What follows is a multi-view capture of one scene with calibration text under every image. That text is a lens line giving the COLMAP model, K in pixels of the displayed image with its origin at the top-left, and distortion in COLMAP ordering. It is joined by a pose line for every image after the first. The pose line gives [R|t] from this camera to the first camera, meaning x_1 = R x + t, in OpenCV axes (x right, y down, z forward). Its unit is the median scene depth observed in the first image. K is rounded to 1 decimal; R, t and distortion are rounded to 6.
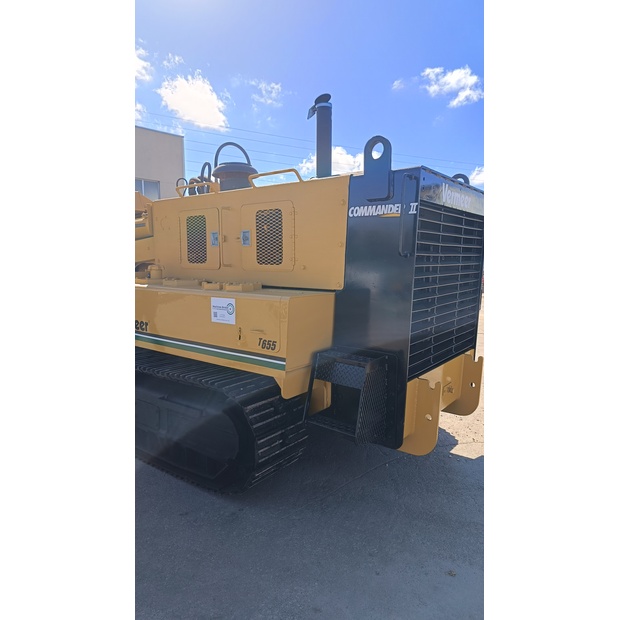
lens RADIAL K [[444.8, 0, 310.4], [0, 444.8, 313.2], [0, 0, 1]] dist [0.007431, -0.008026]
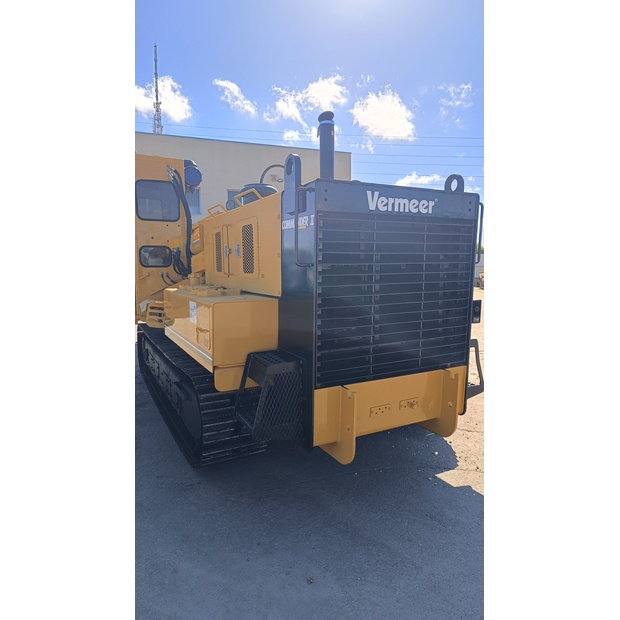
lens RADIAL K [[444.8, 0, 324.7], [0, 444.8, 306.9], [0, 0, 1]] dist [0.007431, -0.008026]
pose [[0.901972, 0.029555, -0.430783, 0.080404], [-0.040636, 0.999037, -0.016542, -0.001862], [0.429879, 0.032426, 0.902304, 0.009083]]
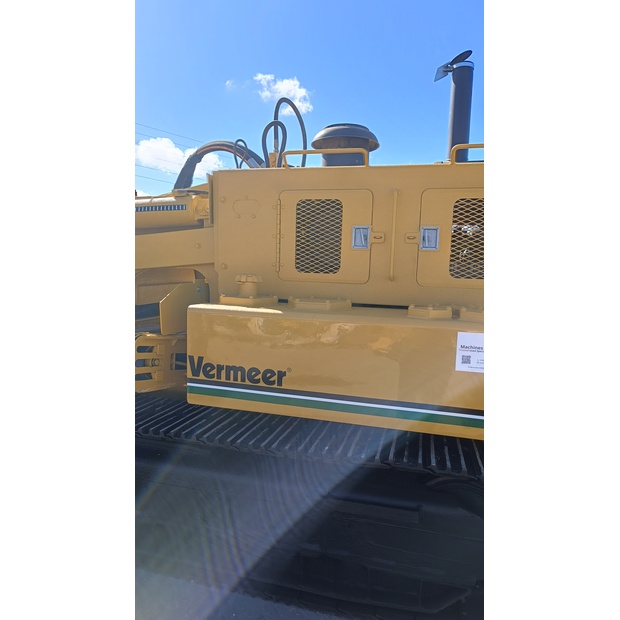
lens RADIAL K [[444.8, 0, 303.0], [0, 444.8, 318.5], [0, 0, 1]] dist [0.007431, -0.008026]
pose [[0.930616, -0.023823, 0.365221, -0.081931], [0.021235, 0.999713, 0.011100, -0.008378], [-0.365381, -0.002574, 0.930855, 0.063461]]
